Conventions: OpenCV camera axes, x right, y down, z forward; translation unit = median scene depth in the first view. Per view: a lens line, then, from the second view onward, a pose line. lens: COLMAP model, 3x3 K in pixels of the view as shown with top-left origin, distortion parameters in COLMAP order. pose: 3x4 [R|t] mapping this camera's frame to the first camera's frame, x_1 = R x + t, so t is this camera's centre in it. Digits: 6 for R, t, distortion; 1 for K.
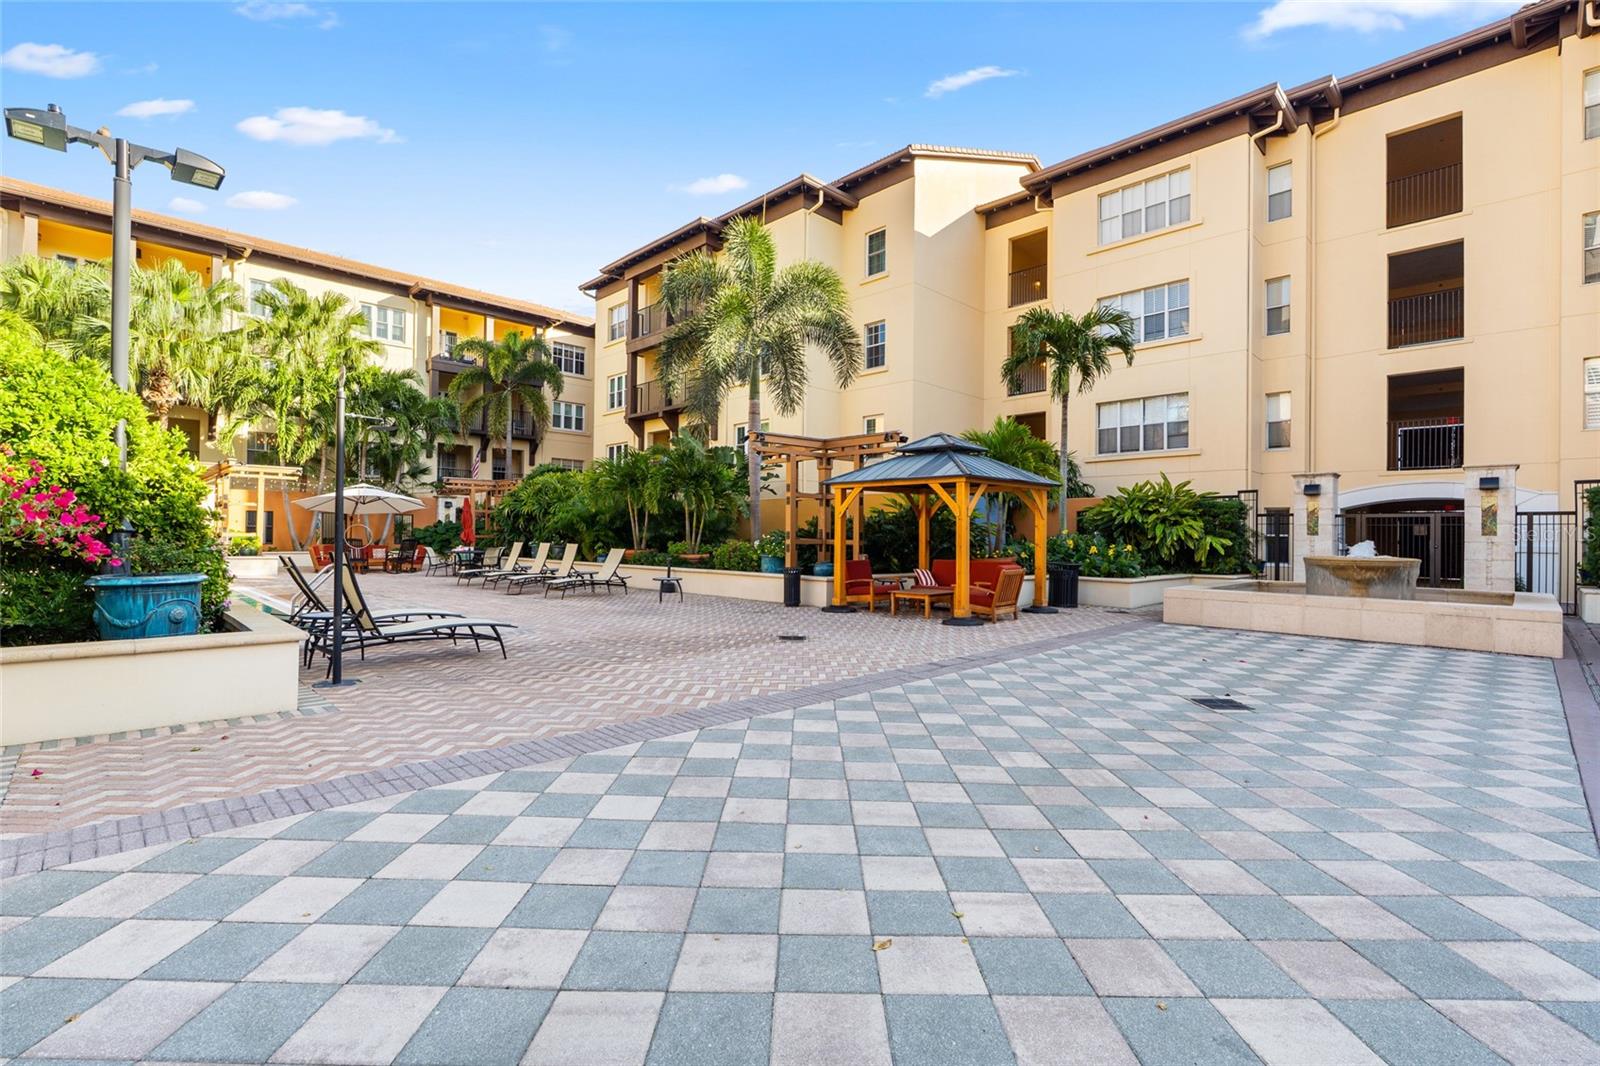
lens RADIAL K [[720.8, 0, 800.0], [0, 720.8, 533.0], [0, 0, 1]] dist [-0.004756, 0.001738]
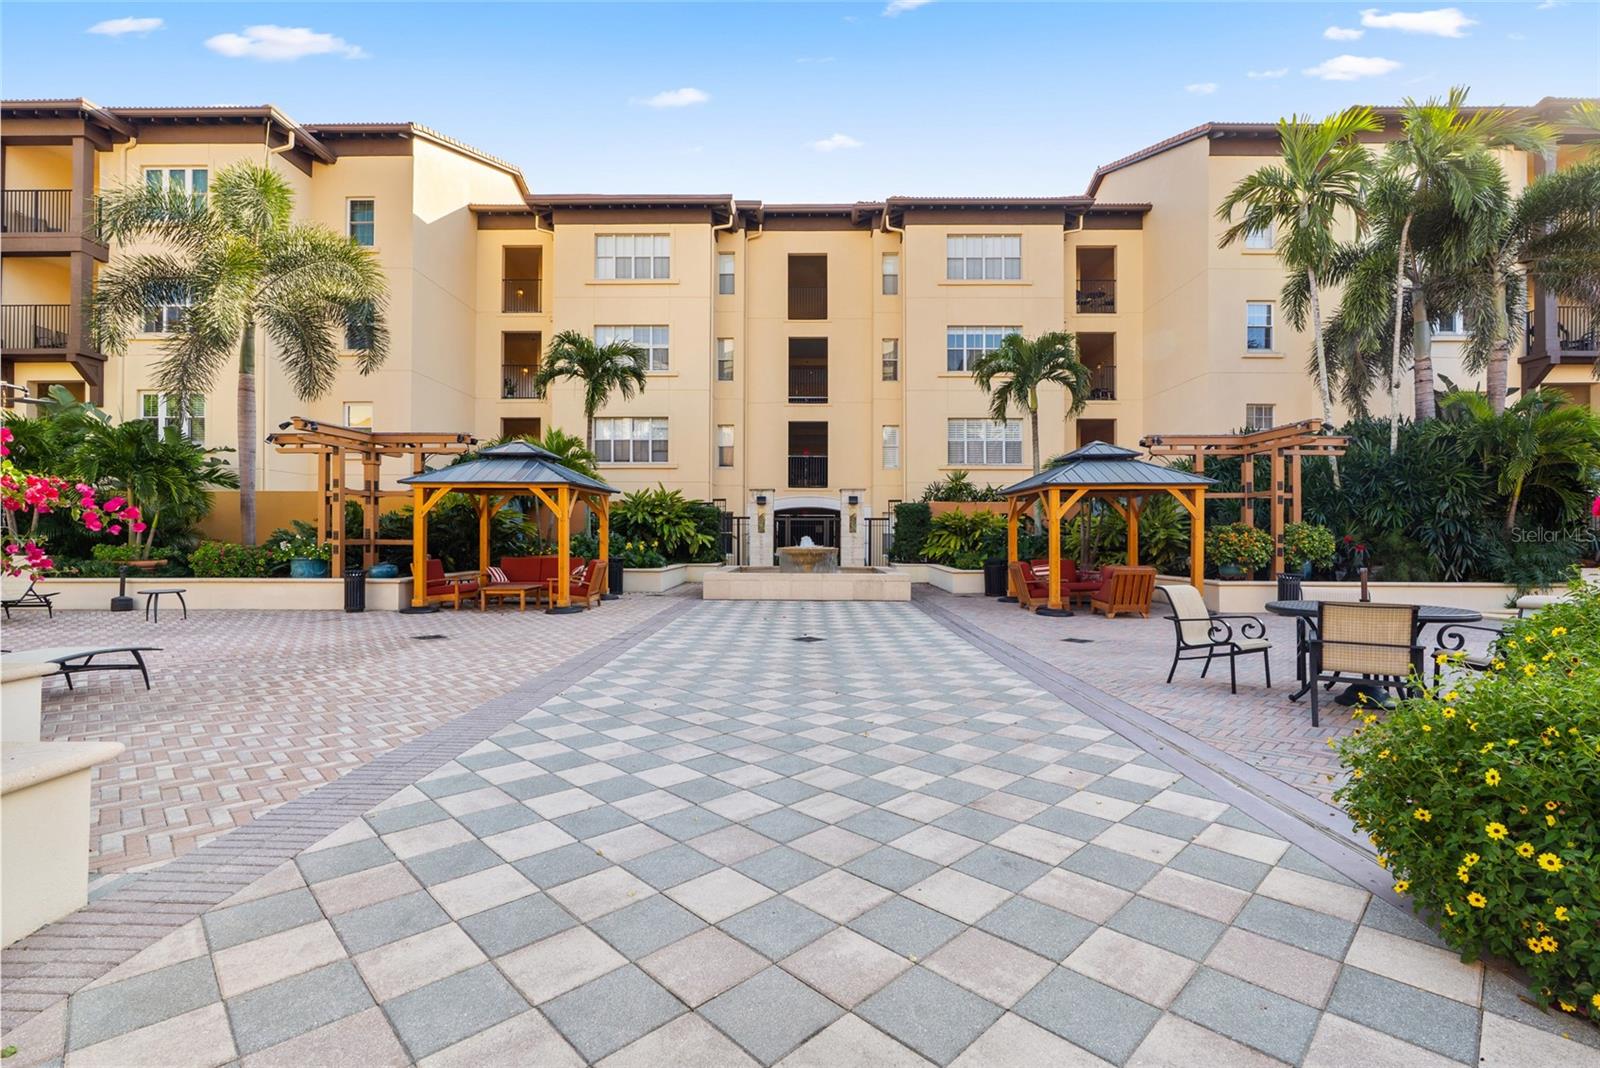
lens RADIAL K [[720.8, 0, 800.0], [0, 720.8, 534.0], [0, 0, 1]] dist [-0.004756, 0.001738]
pose [[0.710400, -0.005819, 0.703774, -0.207226], [0.001711, 0.999977, 0.006540, -0.003175], [-0.703796, -0.003442, 0.710394, -0.047991]]
